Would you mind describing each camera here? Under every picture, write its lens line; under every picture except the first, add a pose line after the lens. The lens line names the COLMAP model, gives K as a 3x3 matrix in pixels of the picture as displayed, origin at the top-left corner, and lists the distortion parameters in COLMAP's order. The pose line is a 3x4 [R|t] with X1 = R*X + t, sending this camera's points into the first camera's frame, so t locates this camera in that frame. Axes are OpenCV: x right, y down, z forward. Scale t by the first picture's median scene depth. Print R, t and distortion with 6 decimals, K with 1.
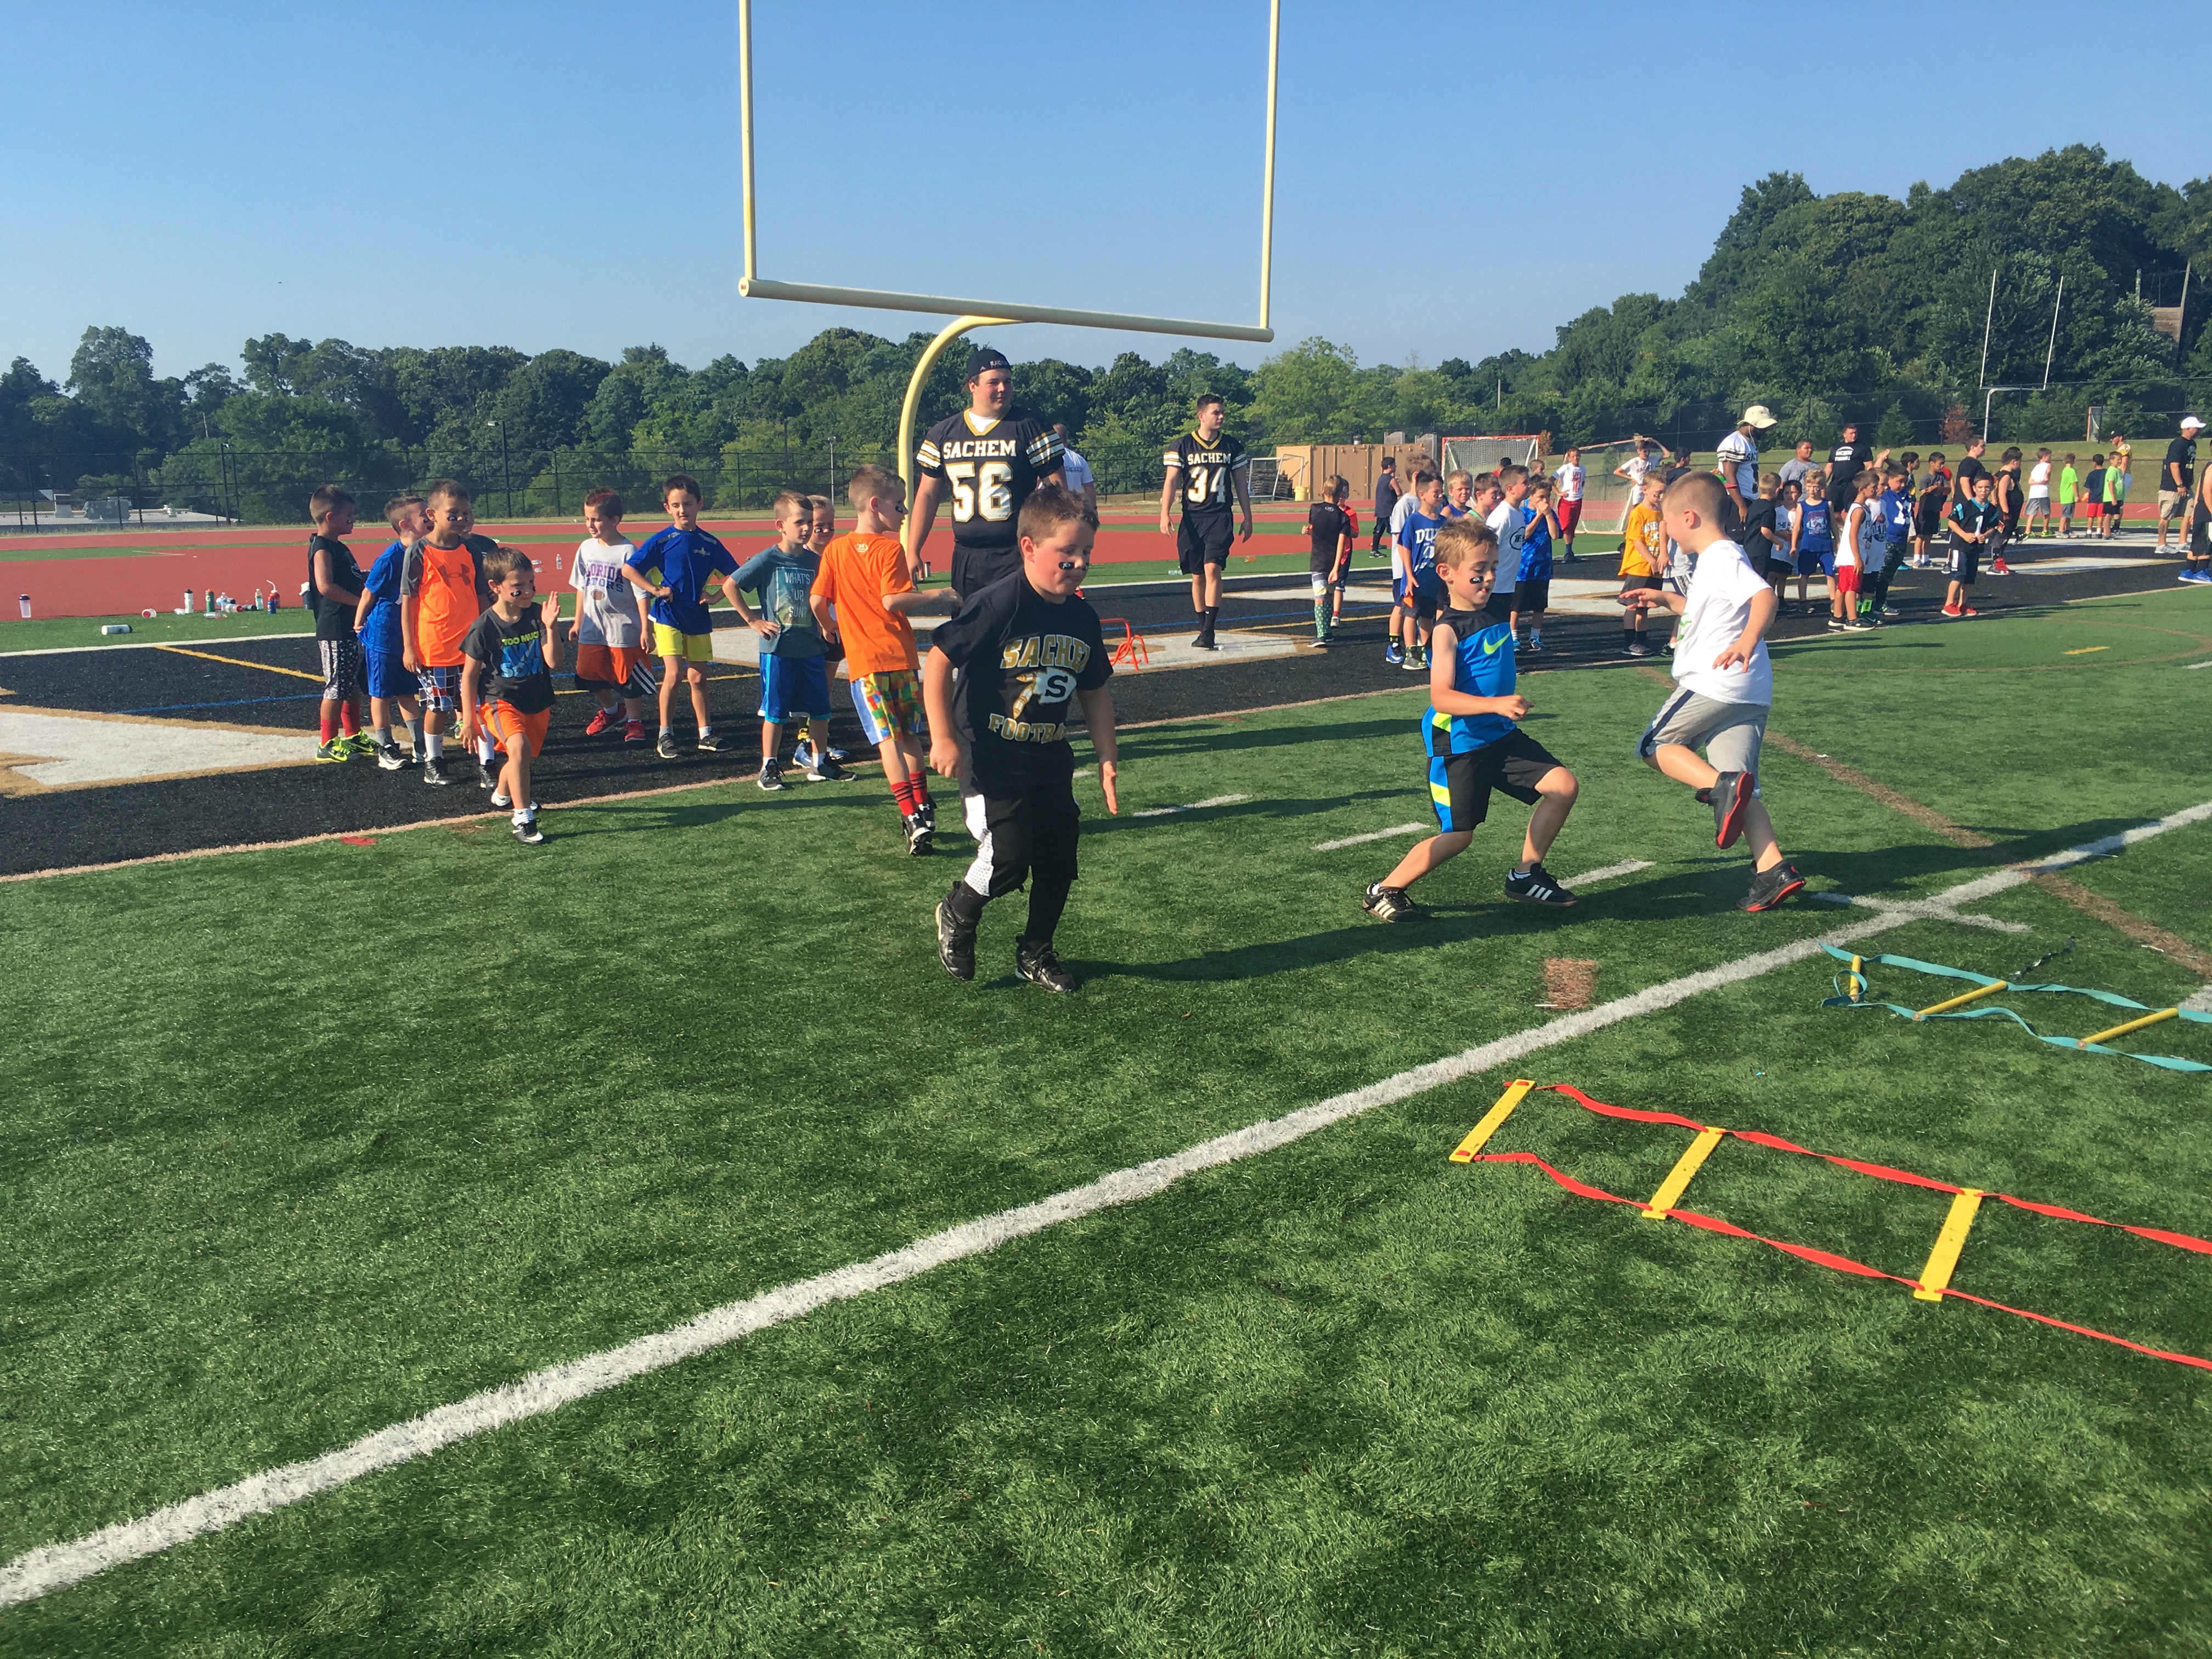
lens RADIAL K [[1877.0, 0, 1097.4], [0, 1877.0, 827.1], [0, 0, 1]] dist [0.083939, -0.105461]
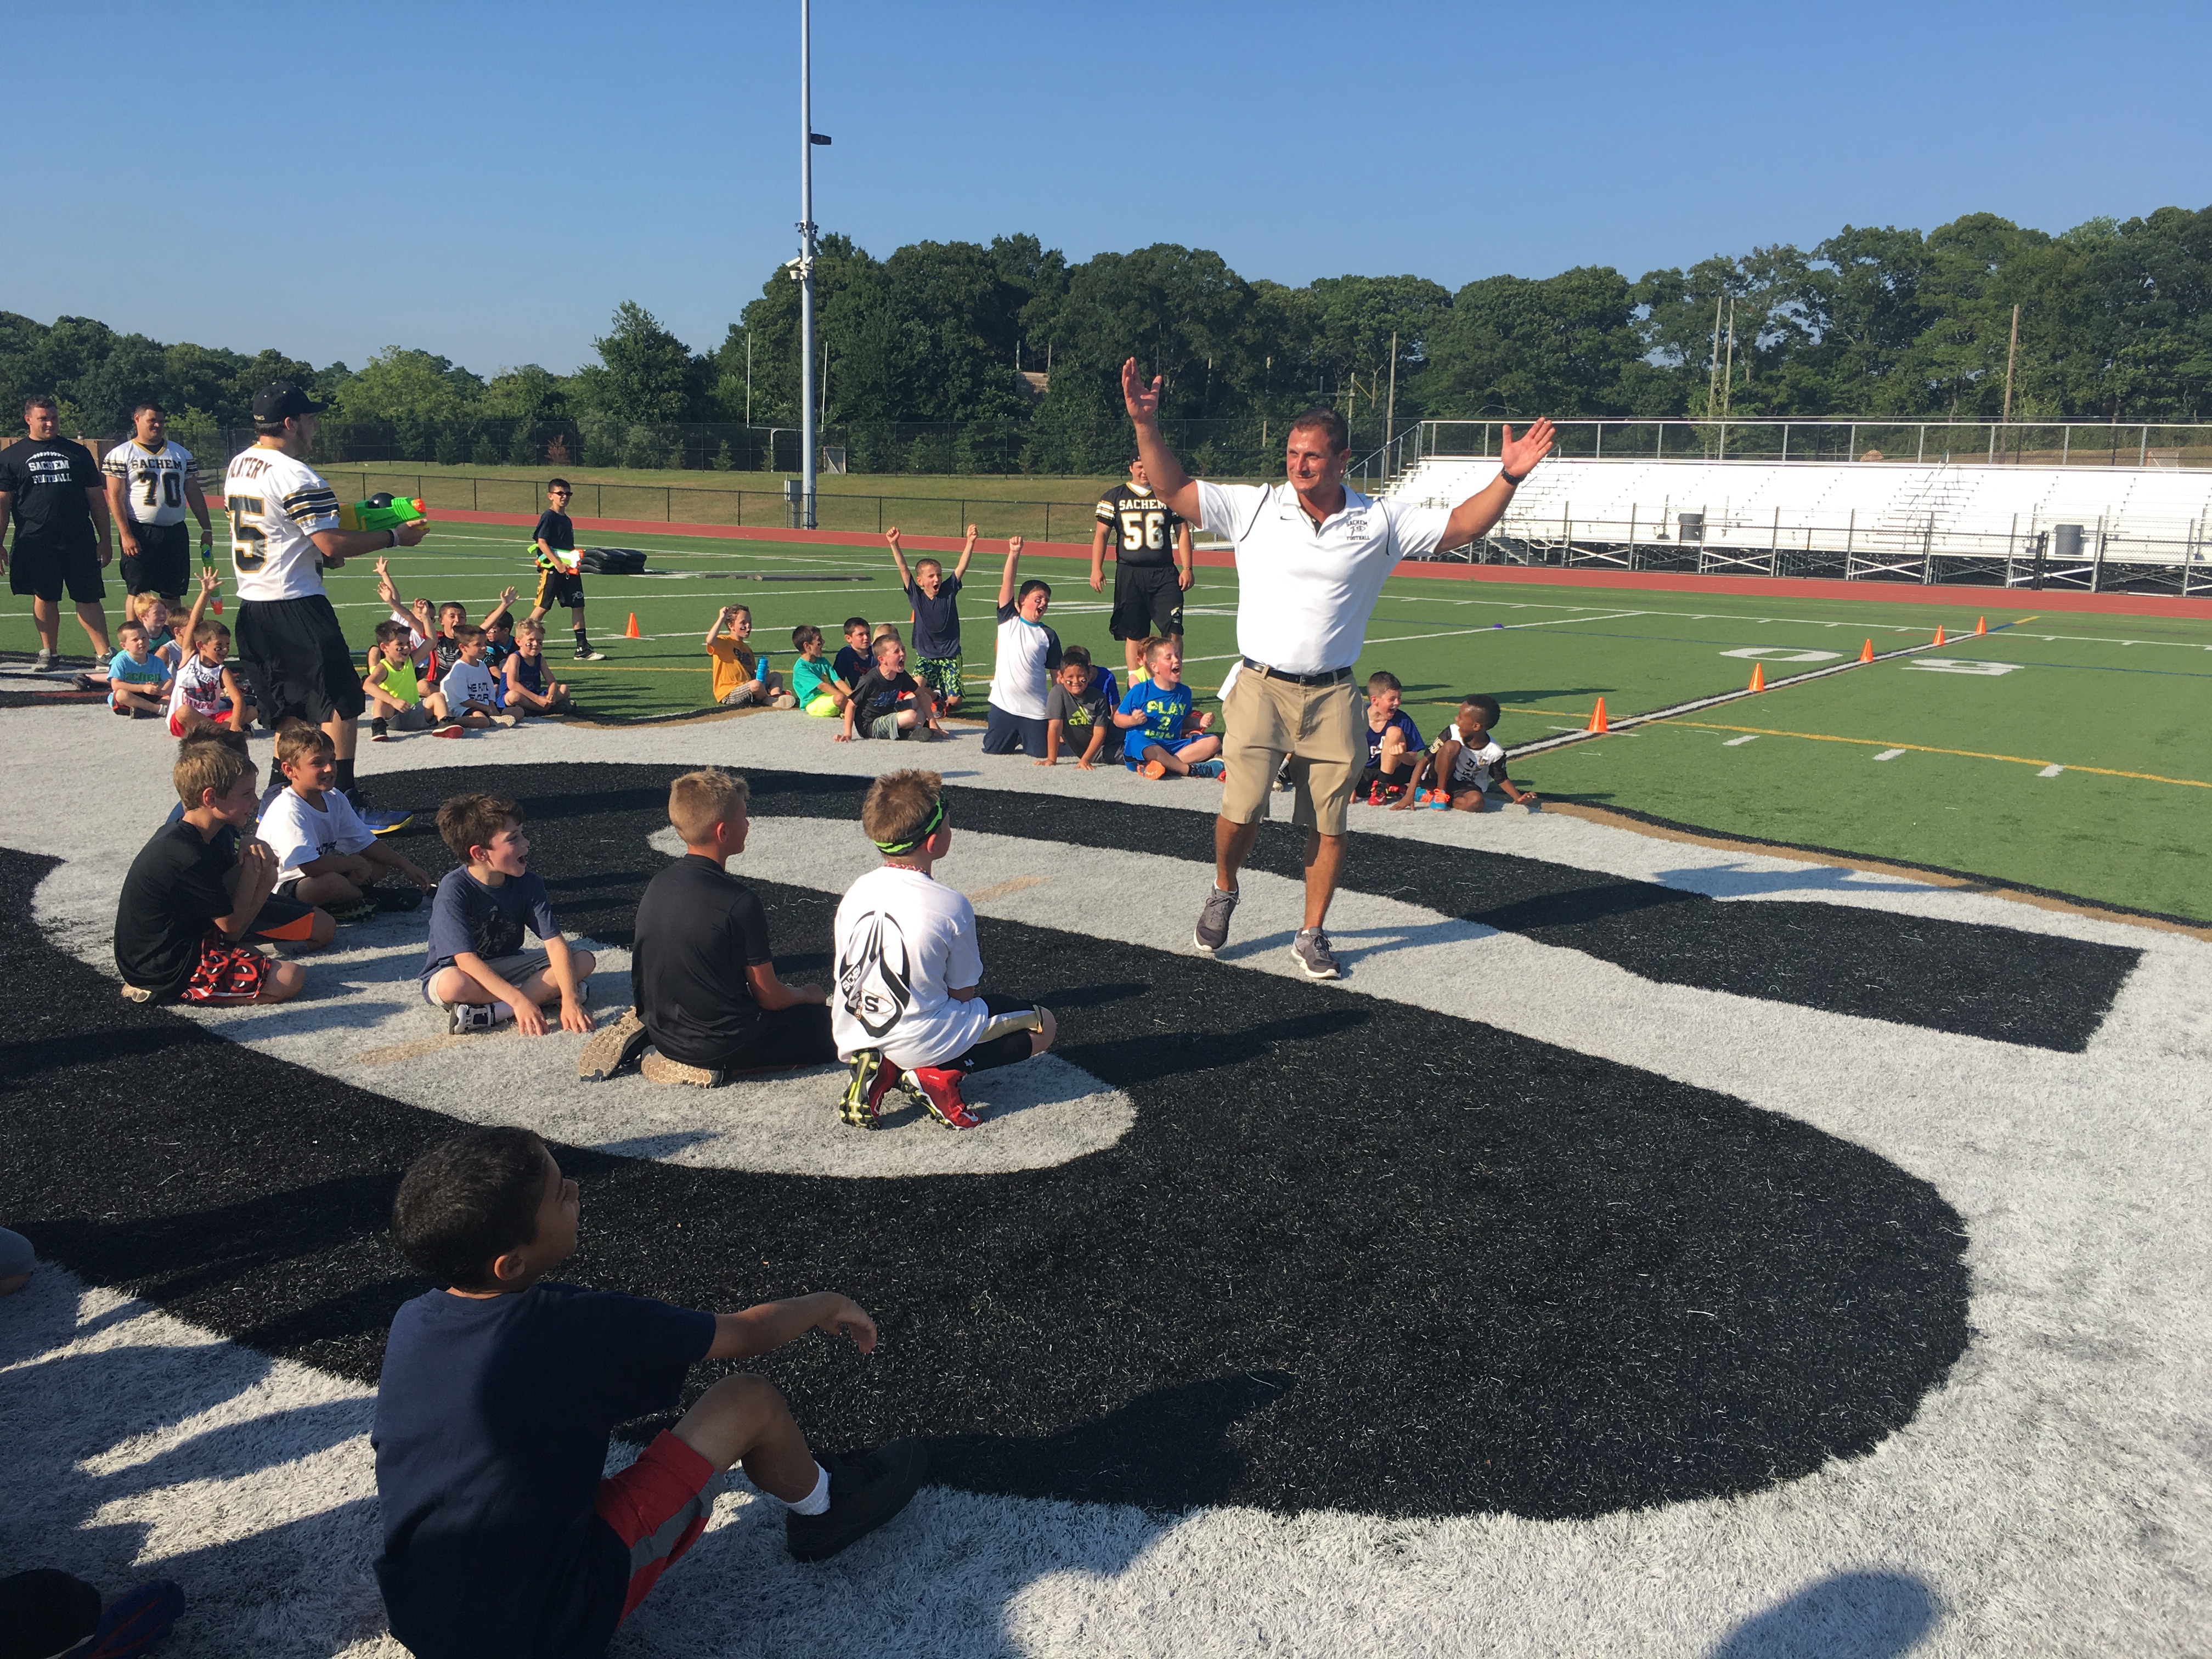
lens RADIAL K [[1900.1, 0, 1106.0], [0, 1900.1, 829.5], [0, 0, 1]] dist [0.088114, -0.136675]
pose [[0.962763, -0.006684, 0.270265, 0.508291], [0.008984, 0.999933, -0.007273, 0.067316], [-0.270198, 0.009431, 0.962758, -0.400162]]
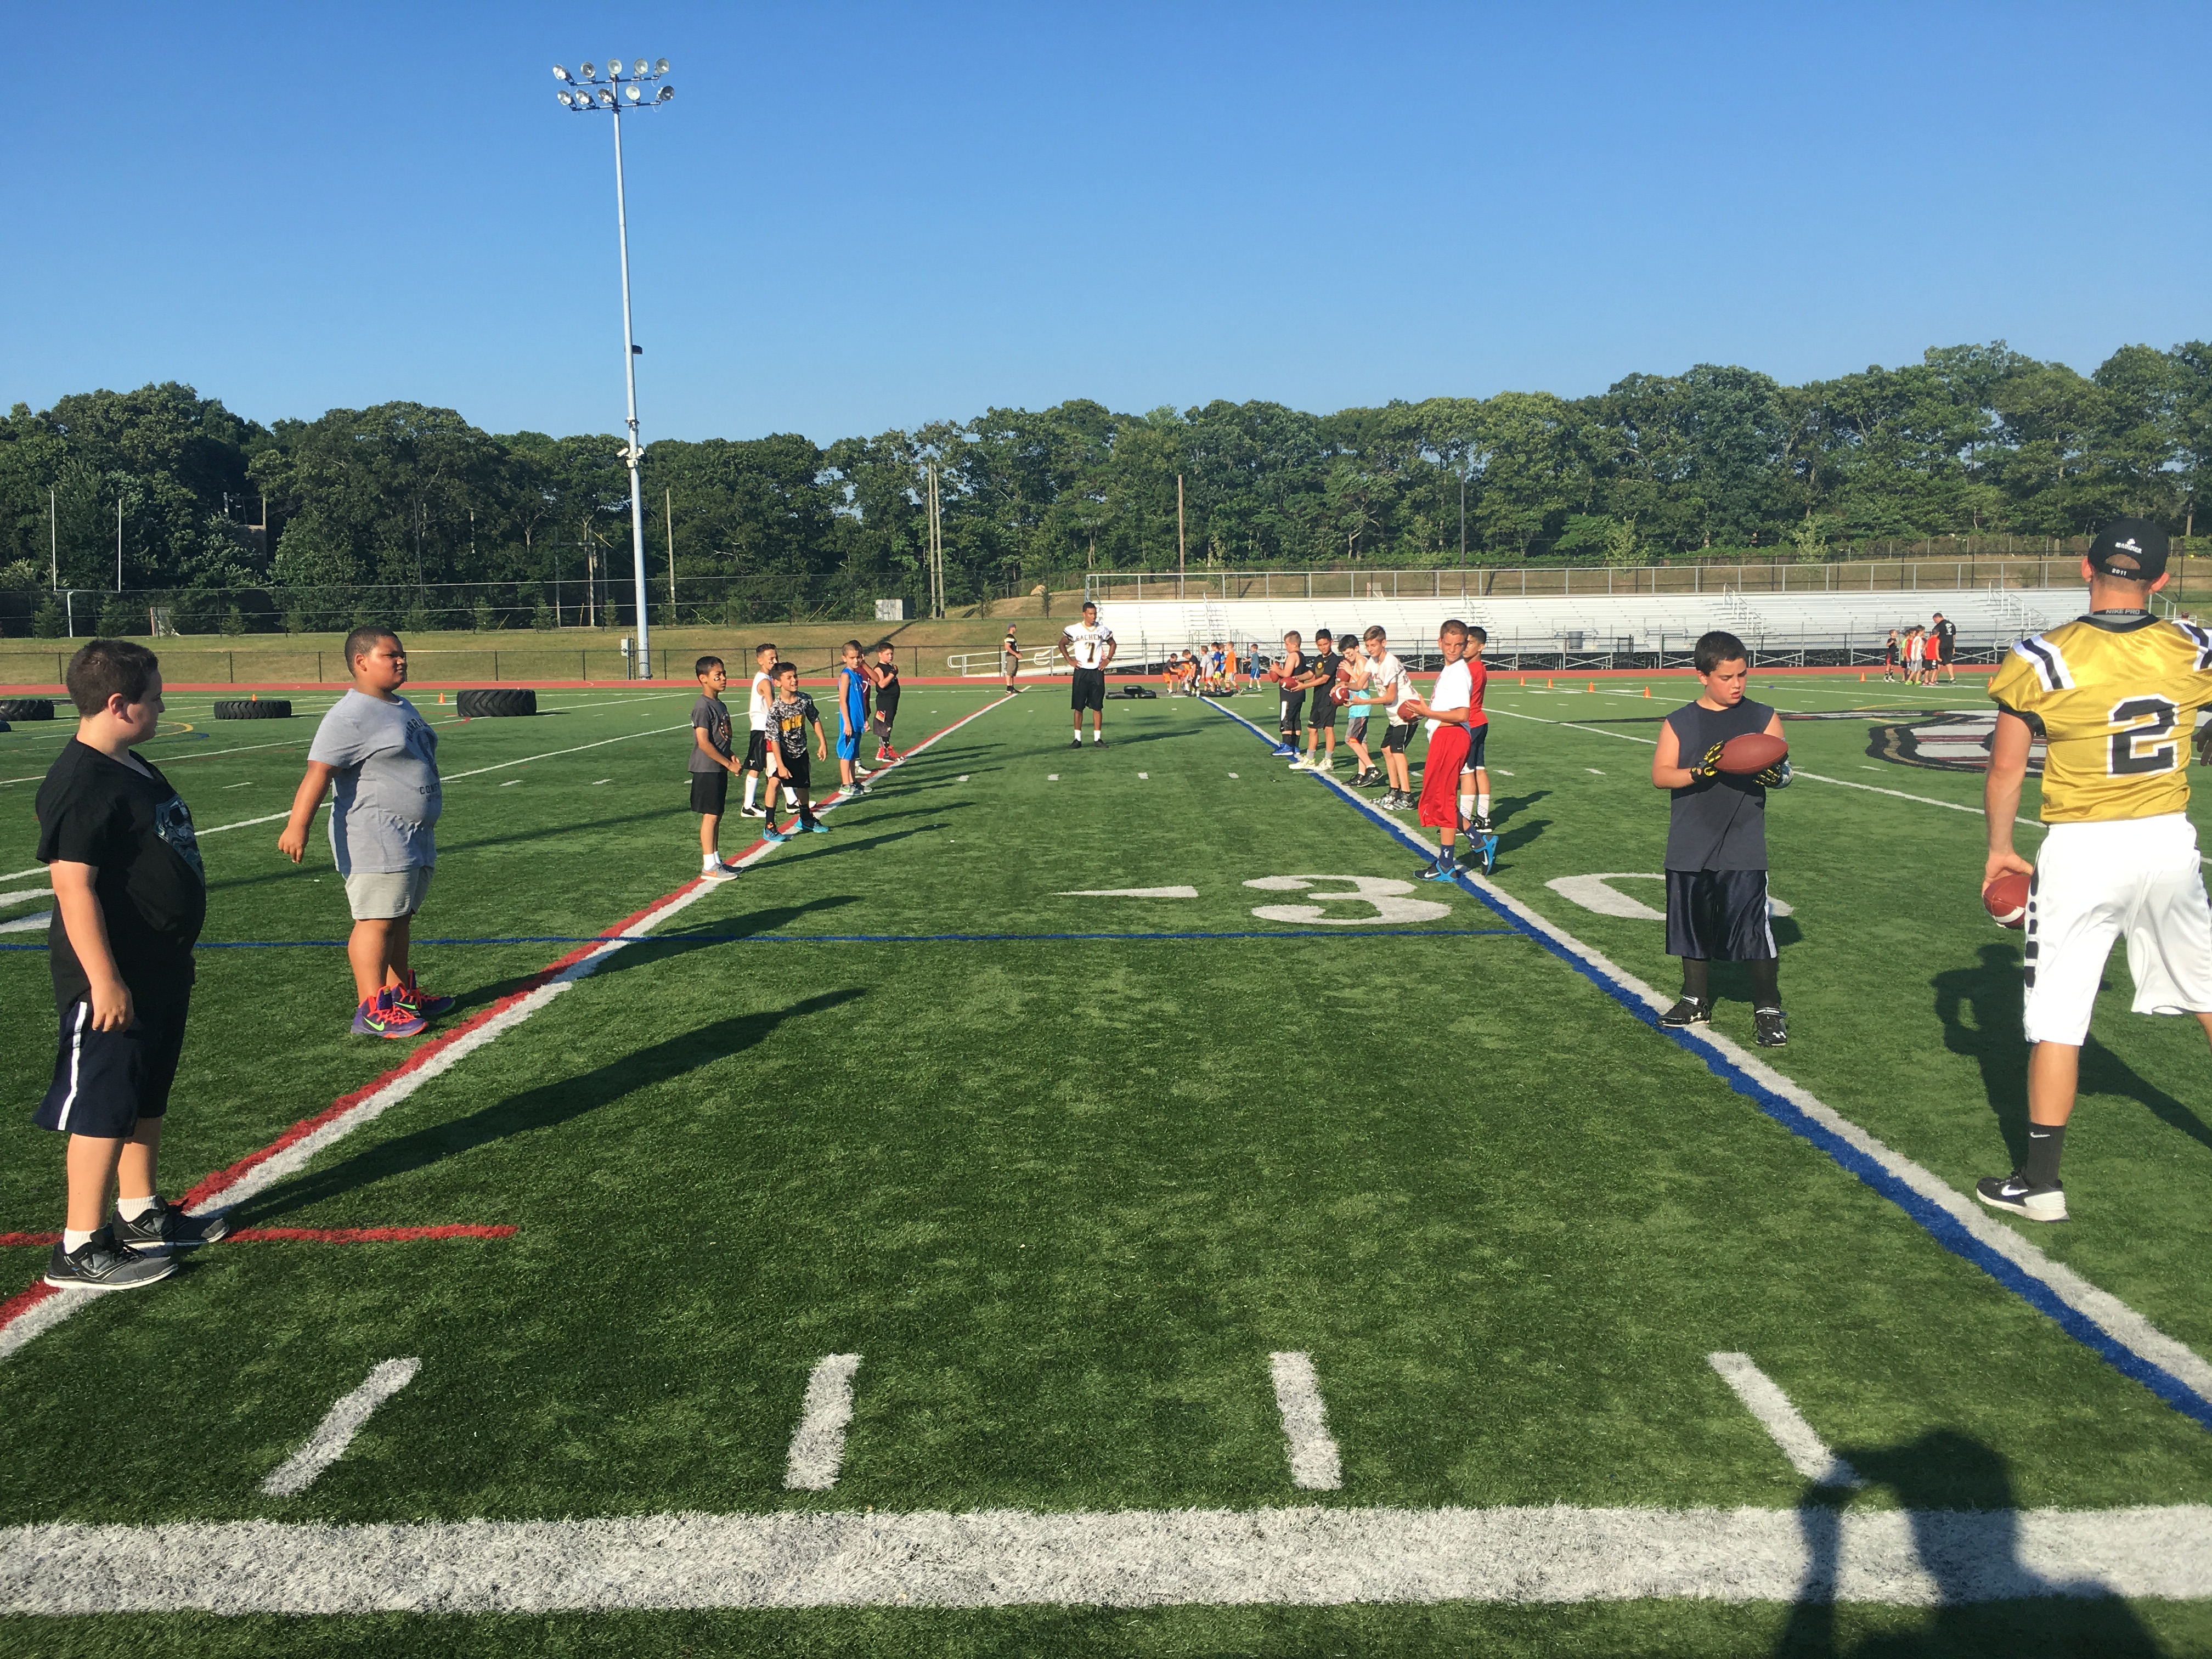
lens RADIAL K [[1877.0, 0, 1097.4], [0, 1877.0, 827.1], [0, 0, 1]] dist [0.083939, -0.105461]
pose [[0.671598, -0.072720, 0.737339, 0.028600], [0.142217, 0.989319, -0.031965, 0.064169], [-0.727139, 0.126329, 0.674767, -0.352144]]
